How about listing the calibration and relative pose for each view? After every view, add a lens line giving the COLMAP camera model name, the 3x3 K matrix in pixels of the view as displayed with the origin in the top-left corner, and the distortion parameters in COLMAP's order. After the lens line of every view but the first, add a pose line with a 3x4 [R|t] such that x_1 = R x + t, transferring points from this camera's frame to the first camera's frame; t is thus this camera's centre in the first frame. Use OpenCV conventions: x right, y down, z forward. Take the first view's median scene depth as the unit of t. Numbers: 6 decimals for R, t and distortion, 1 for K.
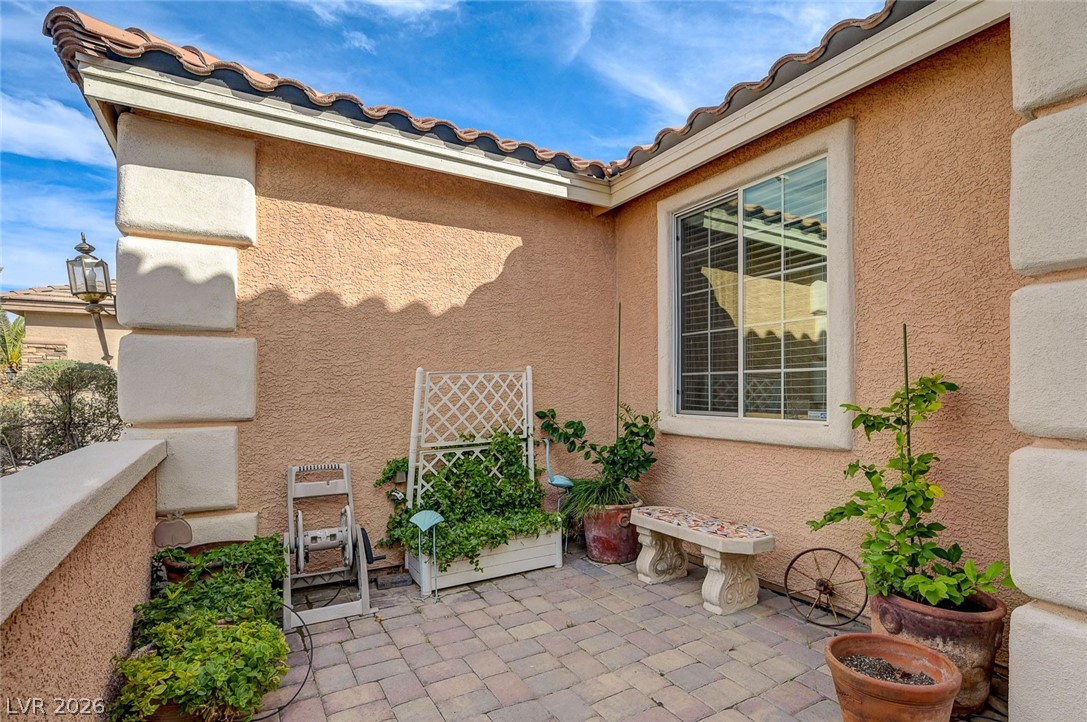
lens RADIAL K [[533.9, 0, 546.0], [0, 533.9, 389.6], [0, 0, 1]] dist [0.001103, 0.000257]
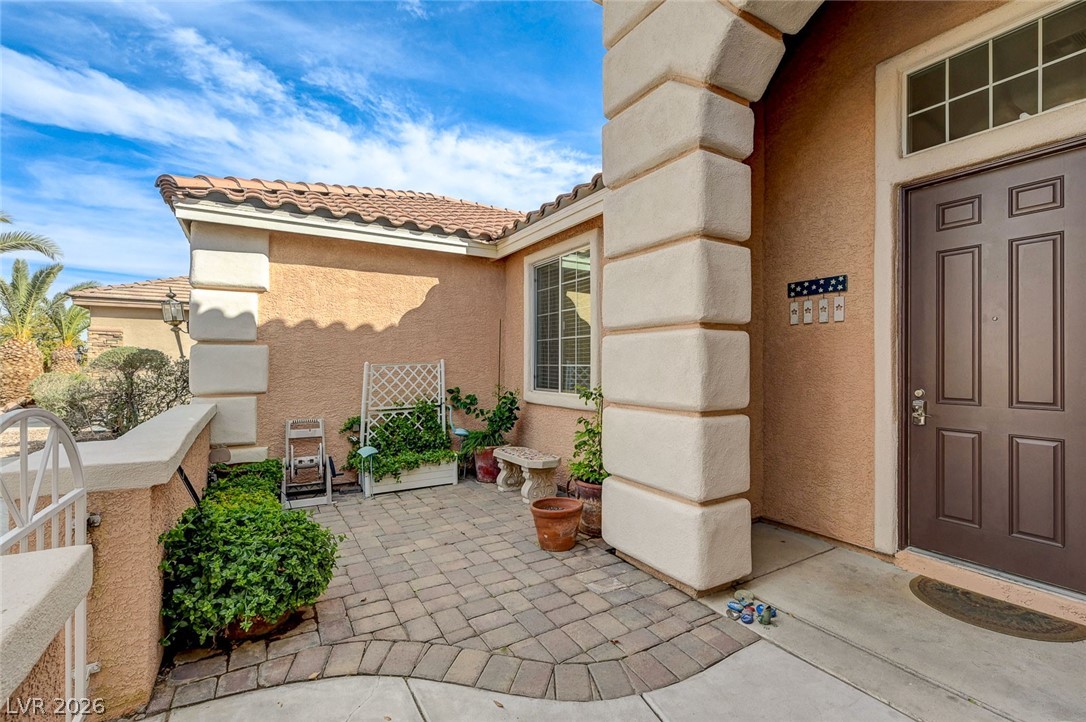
lens RADIAL K [[479.9, 0, 543.0], [0, 479.9, 361.0], [0, 0, 1]] dist [-0.000506, -0.000111]
pose [[0.999917, 0.005435, 0.011696, 0.286856], [-0.005320, 0.999937, -0.009845, -0.031194], [-0.011749, 0.009782, 0.999883, -0.490302]]
